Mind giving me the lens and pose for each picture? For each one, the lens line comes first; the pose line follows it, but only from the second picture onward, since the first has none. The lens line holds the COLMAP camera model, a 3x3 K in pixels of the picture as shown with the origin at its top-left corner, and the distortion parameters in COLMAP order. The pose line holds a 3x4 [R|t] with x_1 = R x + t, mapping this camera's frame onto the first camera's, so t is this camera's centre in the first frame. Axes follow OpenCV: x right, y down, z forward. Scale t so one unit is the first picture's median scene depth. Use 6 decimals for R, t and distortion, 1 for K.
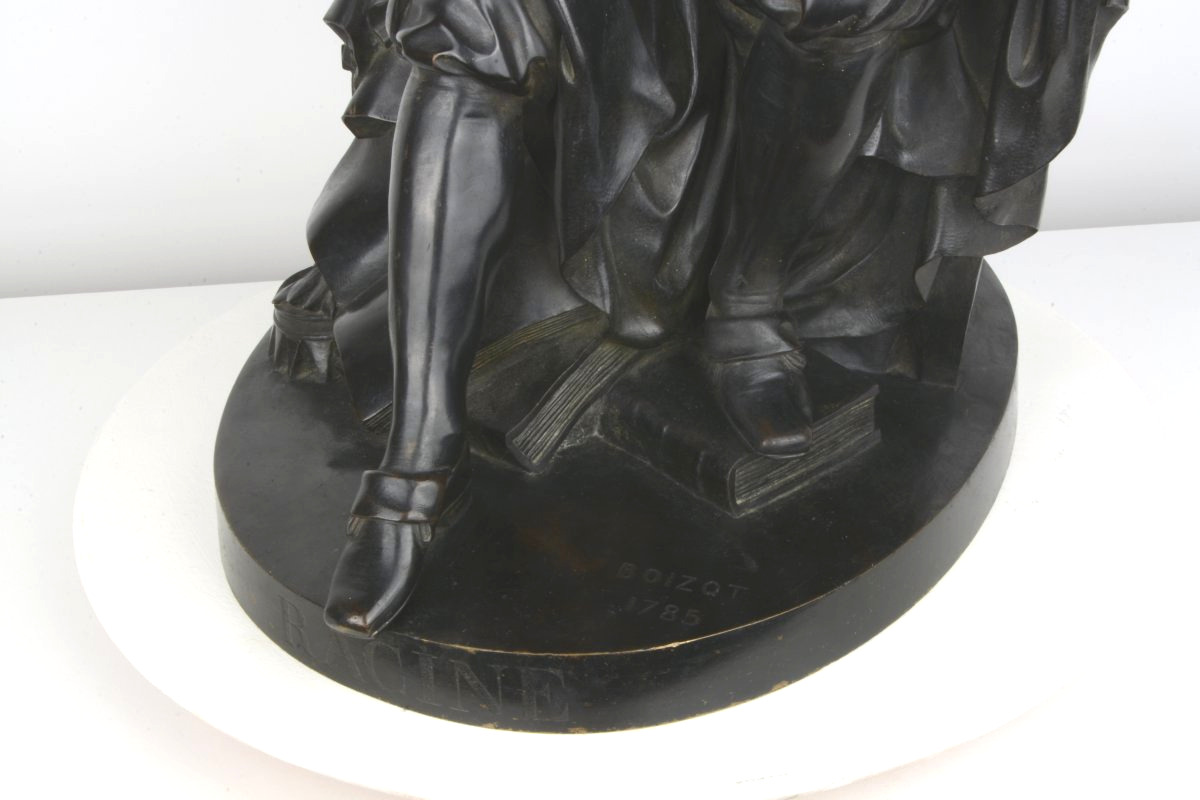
lens RADIAL K [[1774.3, 0, 603.8], [0, 1774.3, 404.2], [0, 0, 1]] dist [-0.076926, 0.000000]
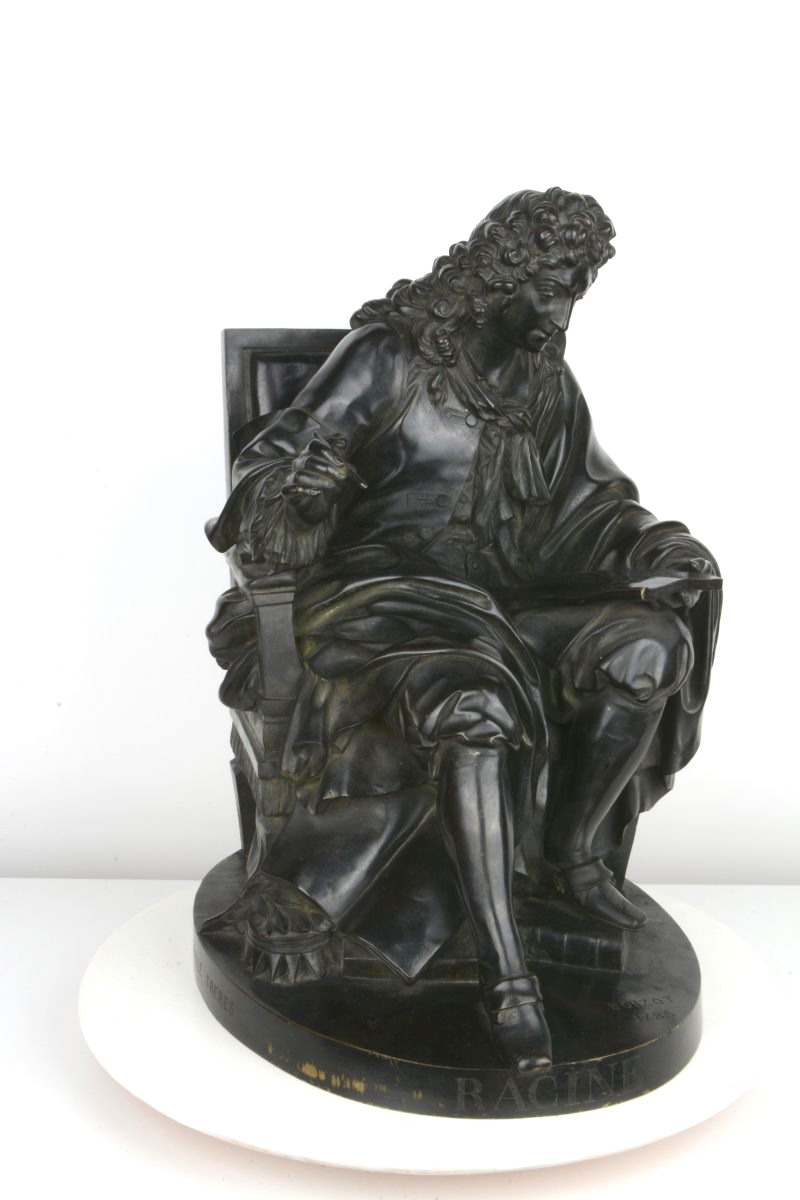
lens RADIAL K [[1774.3, 0, 401.4], [0, 1774.3, 597.8], [0, 0, 1]] dist [-0.076926, 0.000000]
pose [[0.767684, -0.089258, 0.634582, -1.165639], [0.278894, 0.938089, -0.205445, 0.013314], [-0.576956, 0.334698, 0.745050, -0.304407]]
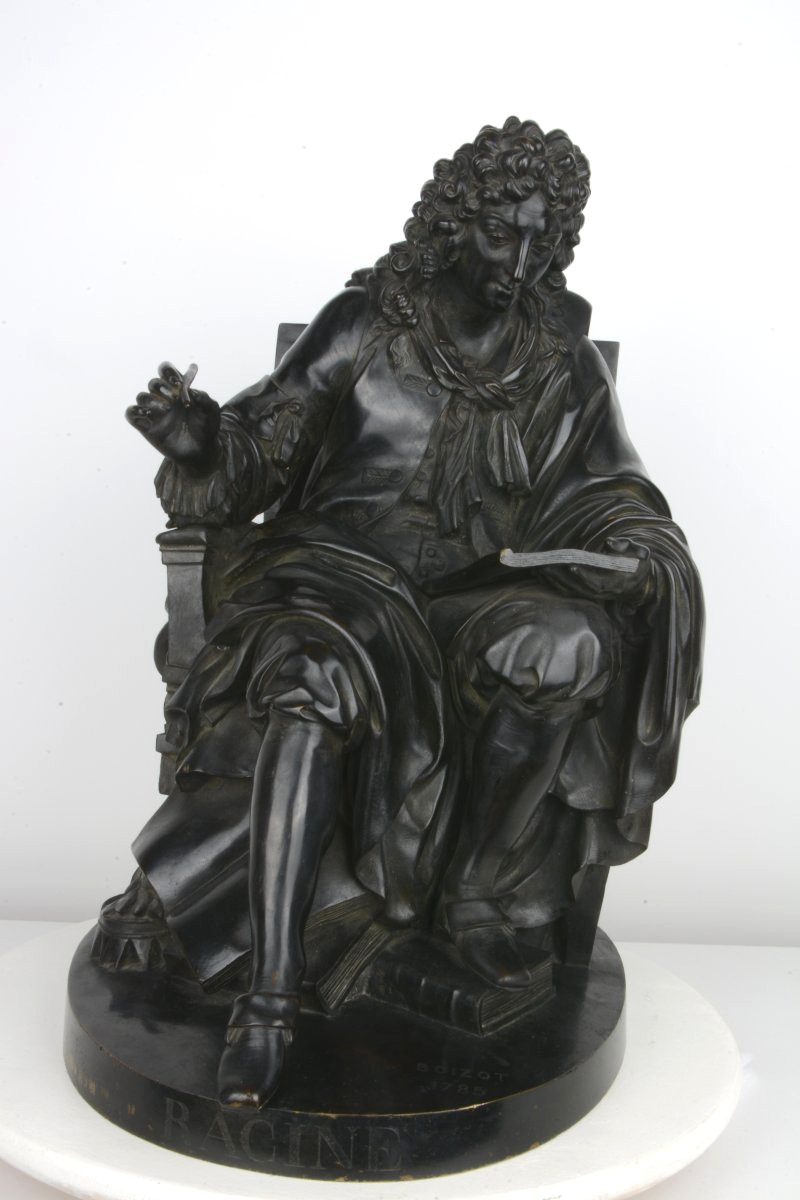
lens RADIAL K [[1448.7, 0, 399.0], [0, 1448.7, 605.8], [0, 0, 1]] dist [-0.048979, 0.000000]
pose [[0.964115, 0.062149, 0.258110, -0.307072], [0.047479, 0.916179, -0.397948, 0.202104], [-0.261207, 0.395922, 0.880350, -0.142325]]
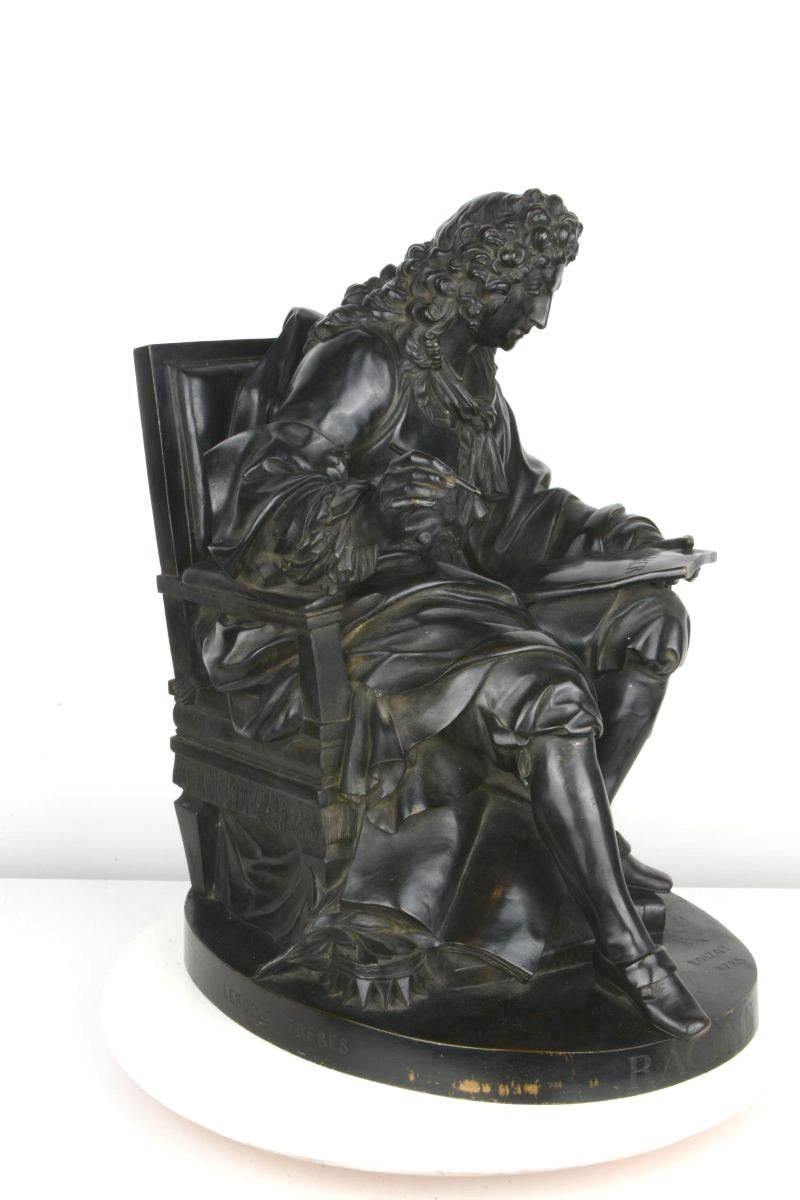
lens RADIAL K [[1774.3, 0, 399.5], [0, 1774.3, 602.4], [0, 0, 1]] dist [-0.076926, 0.000000]
pose [[0.418374, -0.162460, 0.893627, -1.626163], [0.441669, 0.896105, -0.043868, -0.287328], [-0.793657, 0.413041, 0.446661, 0.250375]]
